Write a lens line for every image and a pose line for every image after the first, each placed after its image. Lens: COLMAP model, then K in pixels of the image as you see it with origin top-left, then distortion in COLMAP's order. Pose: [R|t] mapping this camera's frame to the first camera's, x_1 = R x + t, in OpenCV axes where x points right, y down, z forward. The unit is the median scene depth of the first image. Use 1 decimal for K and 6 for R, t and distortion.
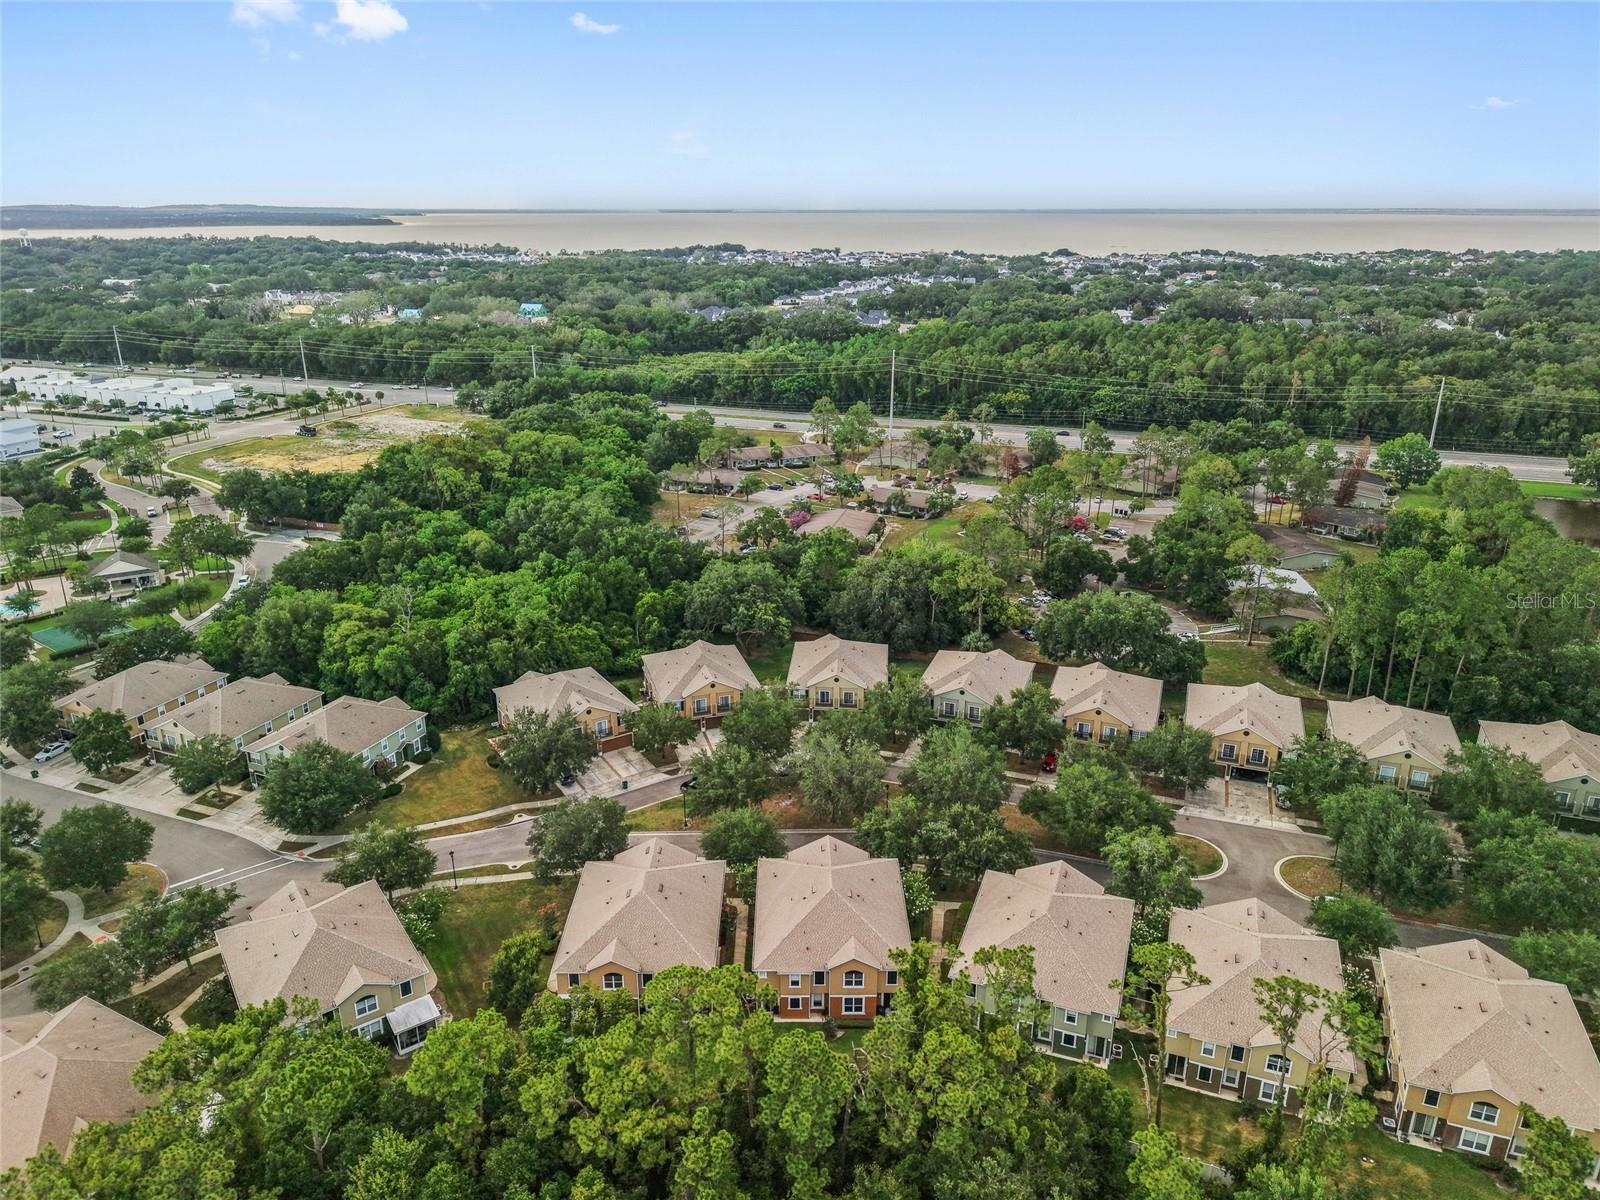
lens RADIAL K [[1131.0, 0, 798.6], [0, 1131.0, 593.9], [0, 0, 1]] dist [0.083879, -0.095575]
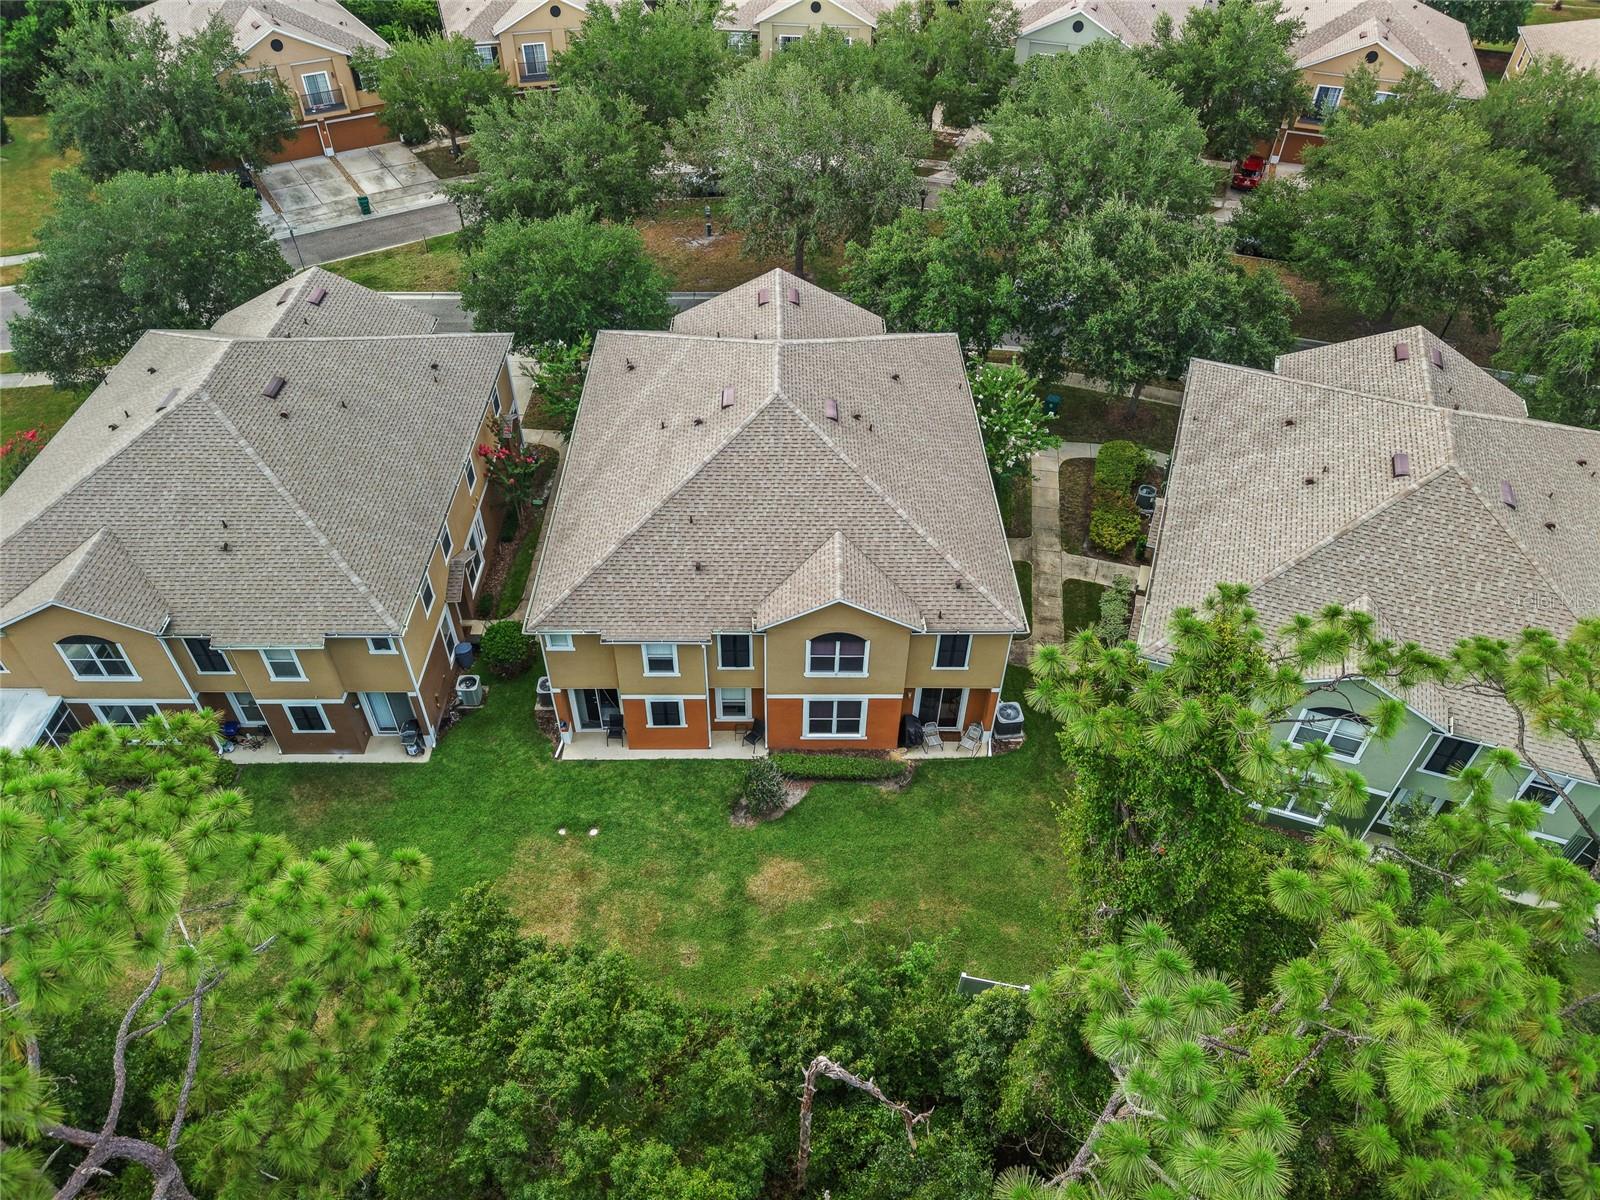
lens RADIAL K [[1131.0, 0, 798.6], [0, 1131.0, 593.9], [0, 0, 1]] dist [0.083879, -0.095575]
pose [[0.999926, 0.003823, 0.011538, 0.029046], [-0.007803, 0.929712, 0.368204, 0.174924], [-0.009319, -0.368266, 0.929674, 0.612045]]
